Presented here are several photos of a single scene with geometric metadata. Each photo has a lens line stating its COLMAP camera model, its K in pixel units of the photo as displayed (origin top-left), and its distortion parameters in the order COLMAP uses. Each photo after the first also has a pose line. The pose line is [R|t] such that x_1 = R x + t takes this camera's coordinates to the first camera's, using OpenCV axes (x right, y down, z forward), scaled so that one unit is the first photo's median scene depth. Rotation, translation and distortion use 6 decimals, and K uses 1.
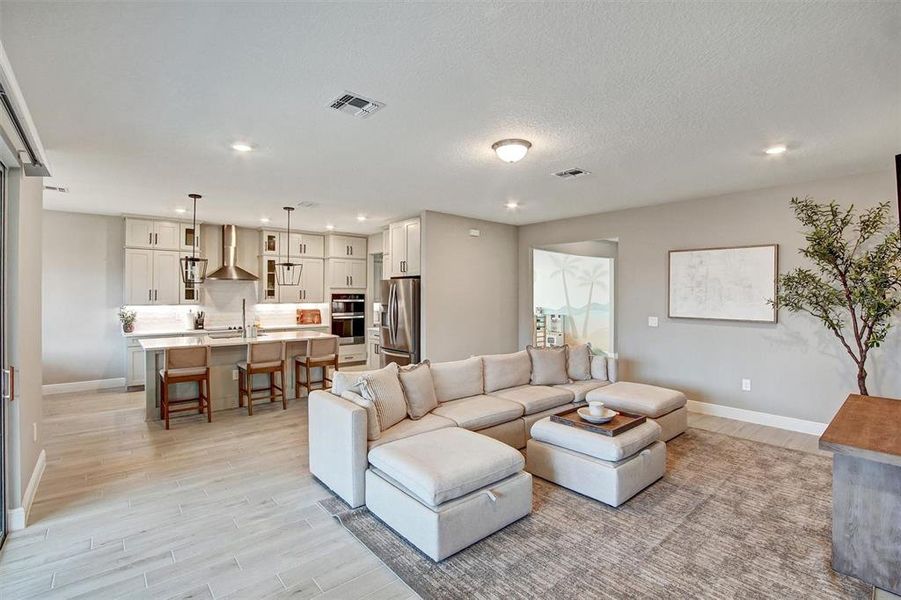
lens RADIAL K [[413.2, 0, 449.4], [0, 413.2, 294.4], [0, 0, 1]] dist [-0.029130, 0.000319]
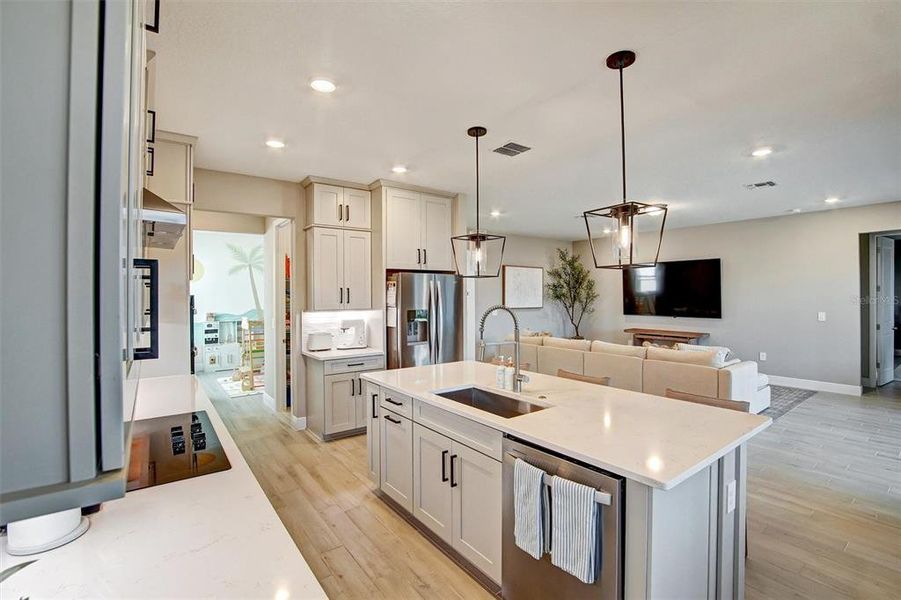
lens RADIAL K [[413.2, 0, 449.4], [0, 413.2, 294.4], [0, 0, 1]] dist [-0.029130, 0.000319]
pose [[0.069911, -0.006013, 0.997535, -0.724657], [0.007455, 0.999957, 0.005505, -0.003543], [-0.997525, 0.007052, 0.069953, 0.785550]]
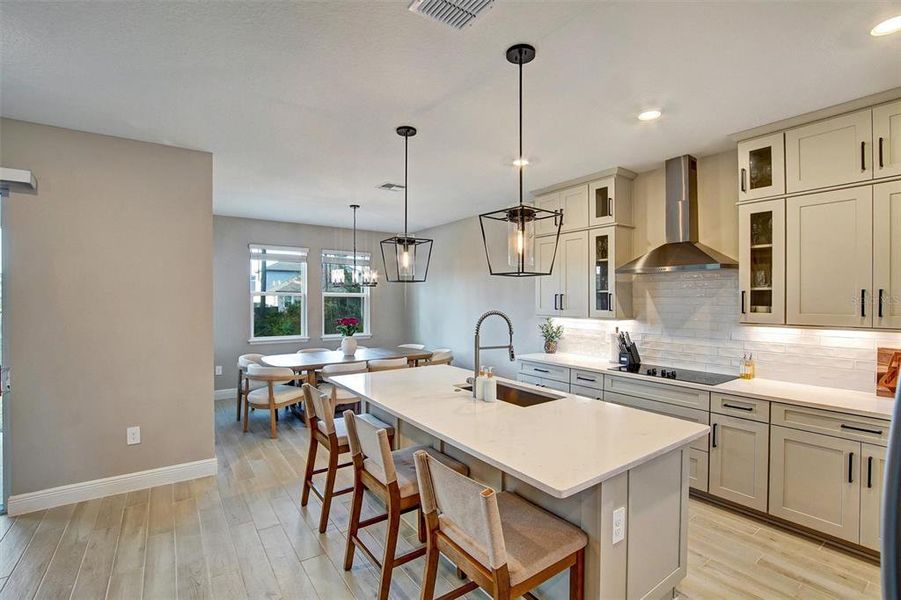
lens RADIAL K [[413.2, 0, 449.4], [0, 413.2, 294.4], [0, 0, 1]] dist [-0.029130, 0.000319]
pose [[-0.095574, -0.013913, -0.995325, -0.031168], [-0.001652, 0.999903, -0.013819, -0.001396], [0.995421, 0.000324, -0.095588, 0.768683]]
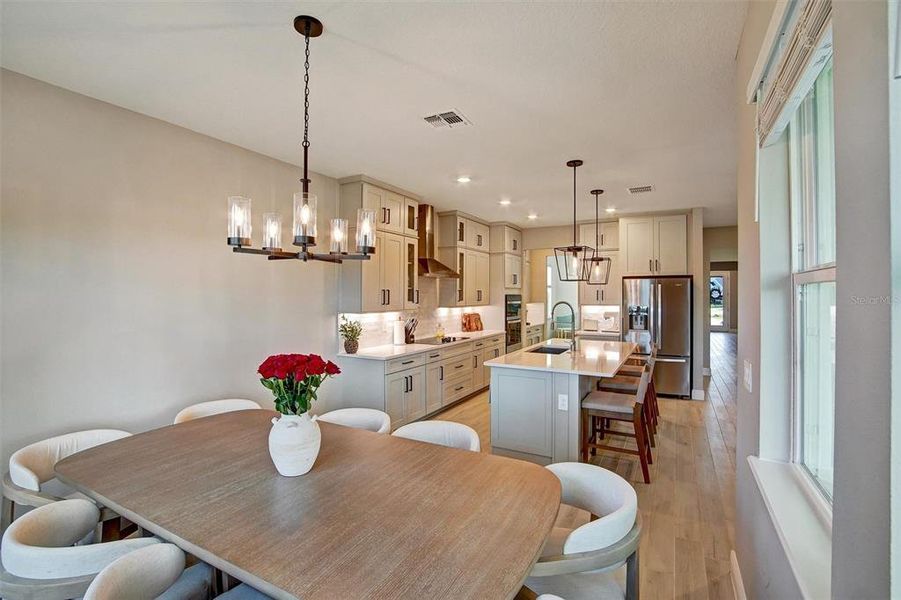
lens RADIAL K [[413.2, 0, 449.4], [0, 413.2, 294.4], [0, 0, 1]] dist [-0.029130, 0.000319]
pose [[0.934035, -0.004062, 0.357158, -0.763740], [0.004936, 0.999987, -0.001535, -0.001394], [-0.357147, 0.003197, 0.934043, 0.261725]]
